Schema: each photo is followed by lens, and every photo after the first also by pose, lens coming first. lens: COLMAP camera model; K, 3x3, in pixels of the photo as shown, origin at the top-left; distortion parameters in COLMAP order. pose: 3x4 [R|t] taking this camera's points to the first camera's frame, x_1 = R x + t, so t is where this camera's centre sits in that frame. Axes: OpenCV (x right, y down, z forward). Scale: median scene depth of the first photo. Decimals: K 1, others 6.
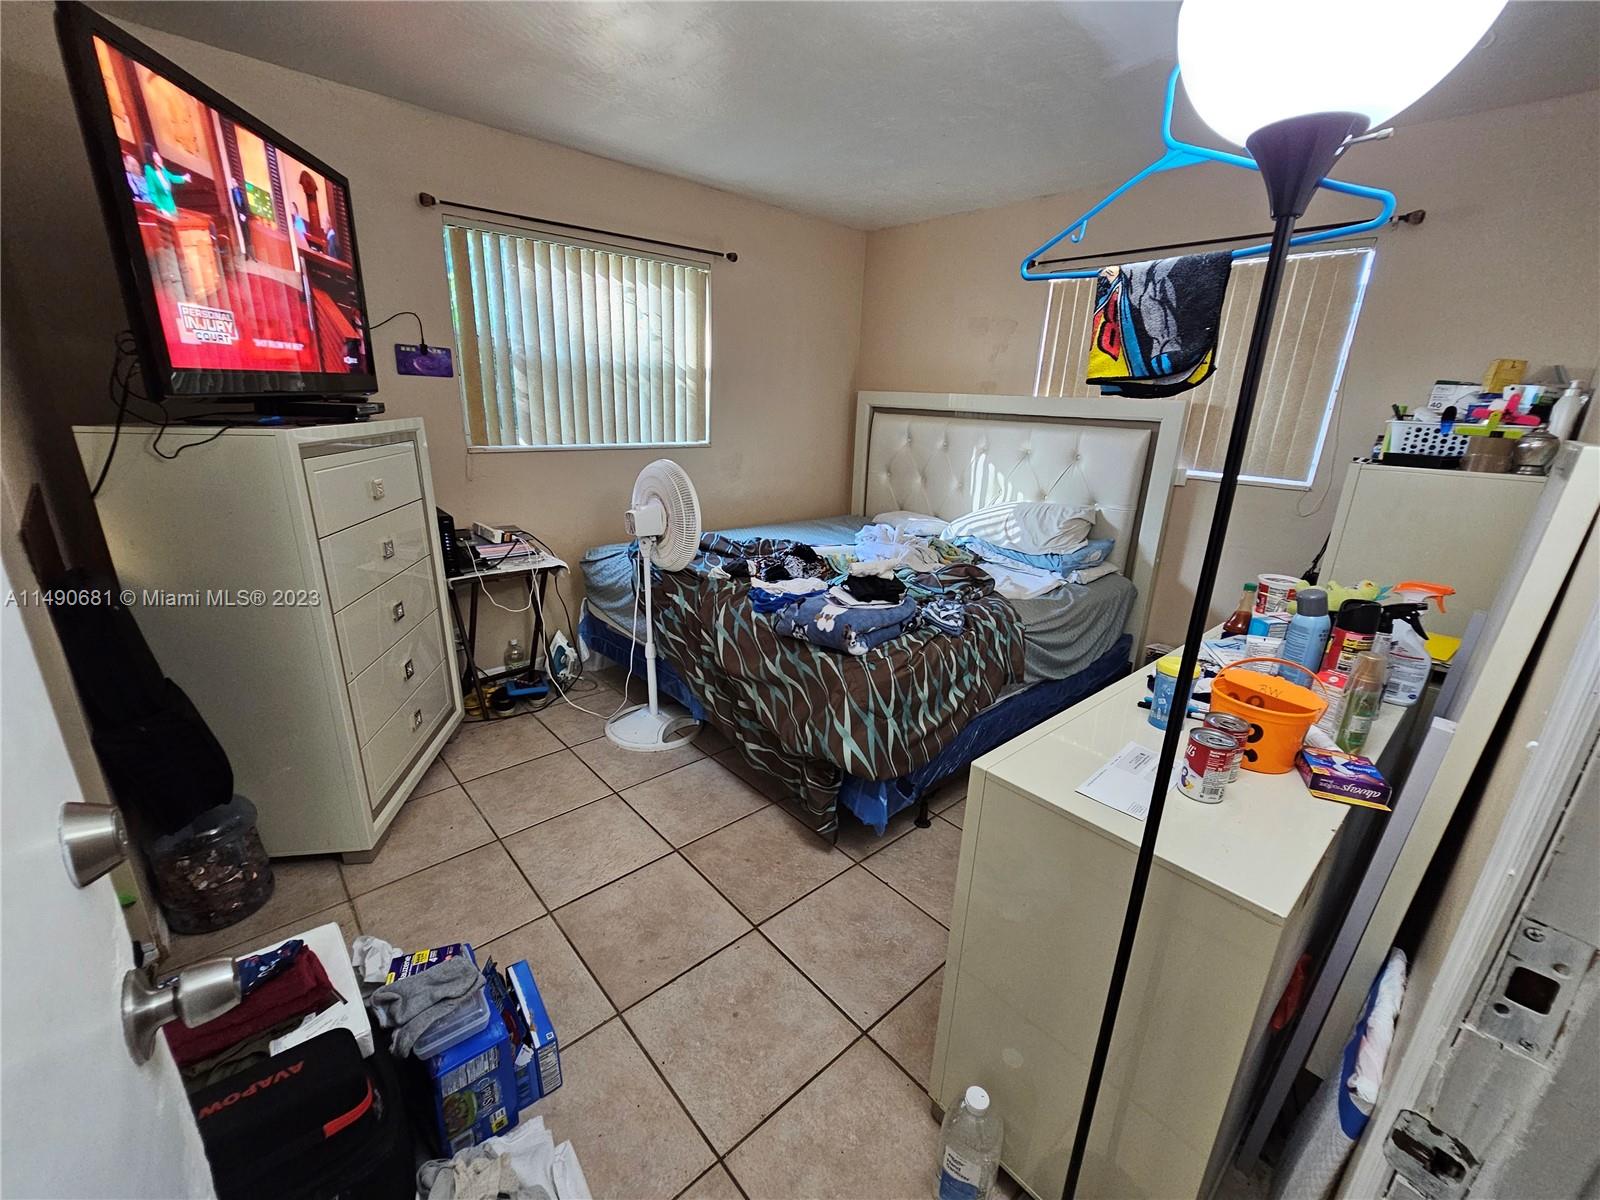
lens RADIAL K [[655.9, 0, 797.2], [0, 655.9, 603.1], [0, 0, 1]] dist [-0.007745, 0.001348]
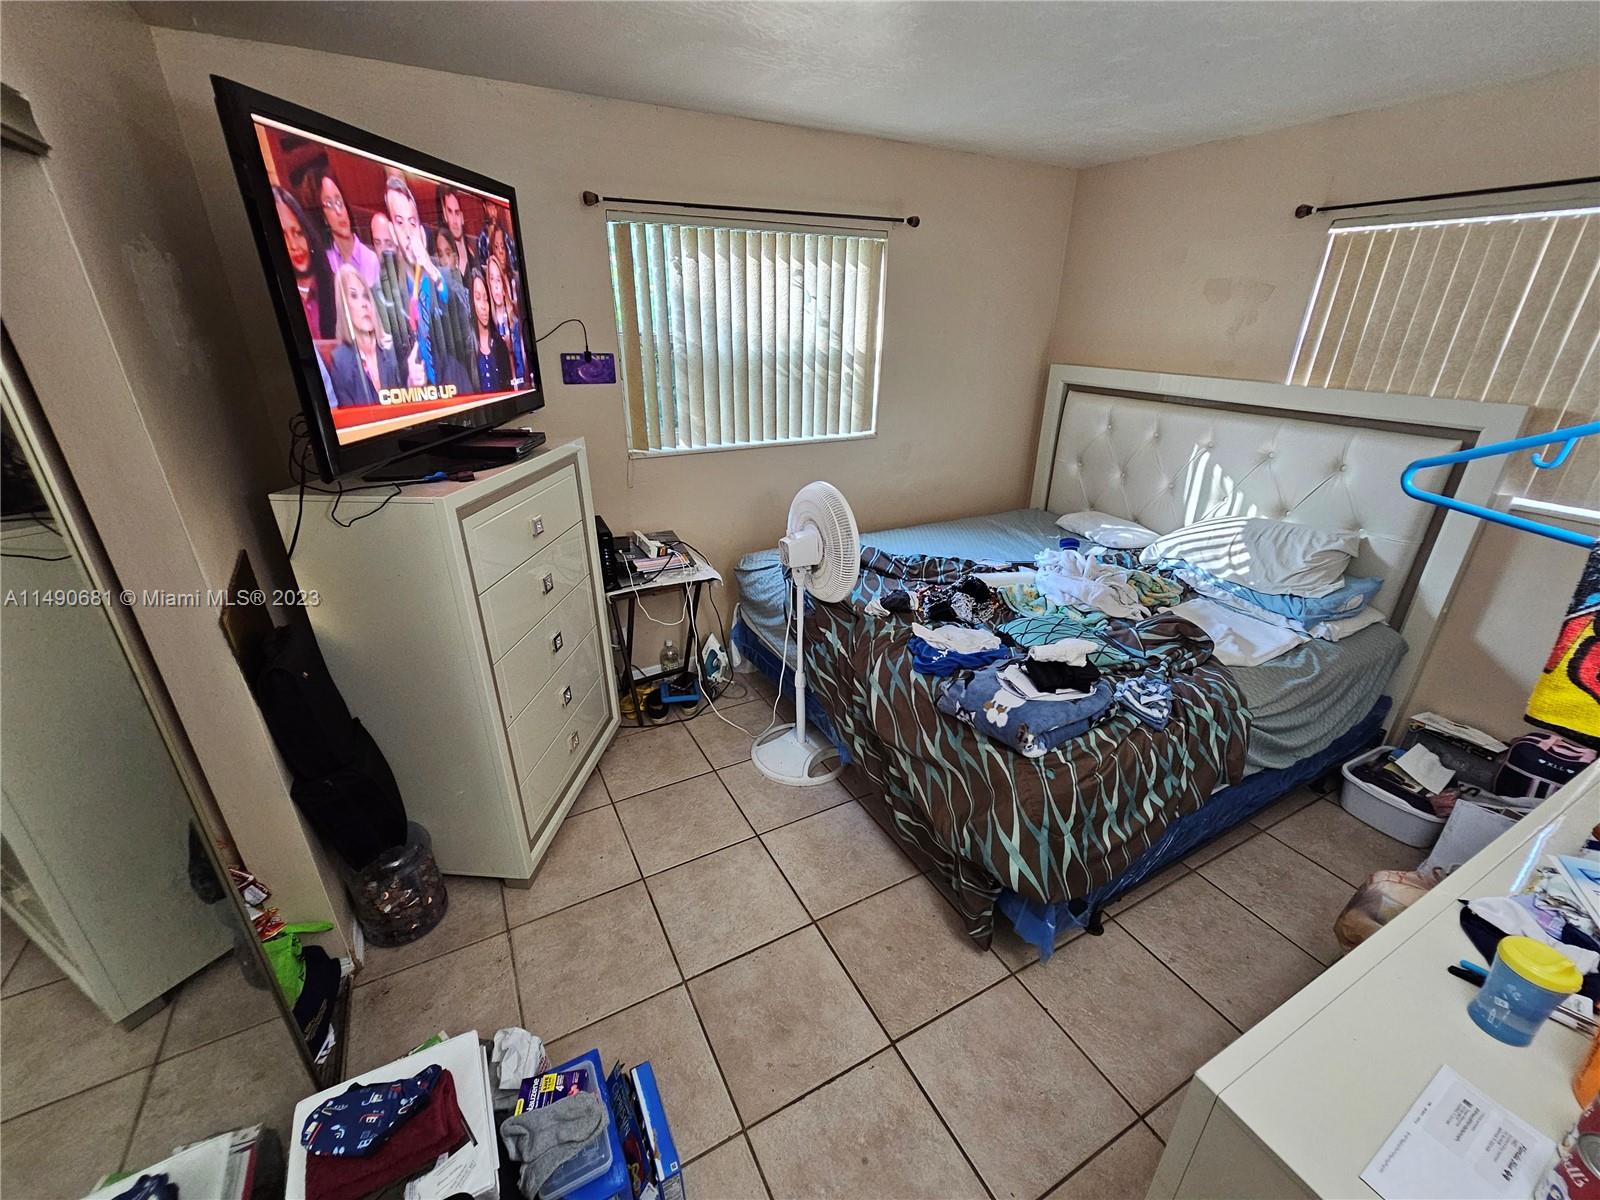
lens RADIAL K [[655.9, 0, 800.4], [0, 655.9, 600.0], [0, 0, 1]] dist [-0.007745, 0.001348]
pose [[0.971466, 0.068985, -0.226923, -0.017156], [-0.045666, 0.993268, 0.106456, -0.151954], [0.232740, -0.093056, 0.968077, 0.098702]]
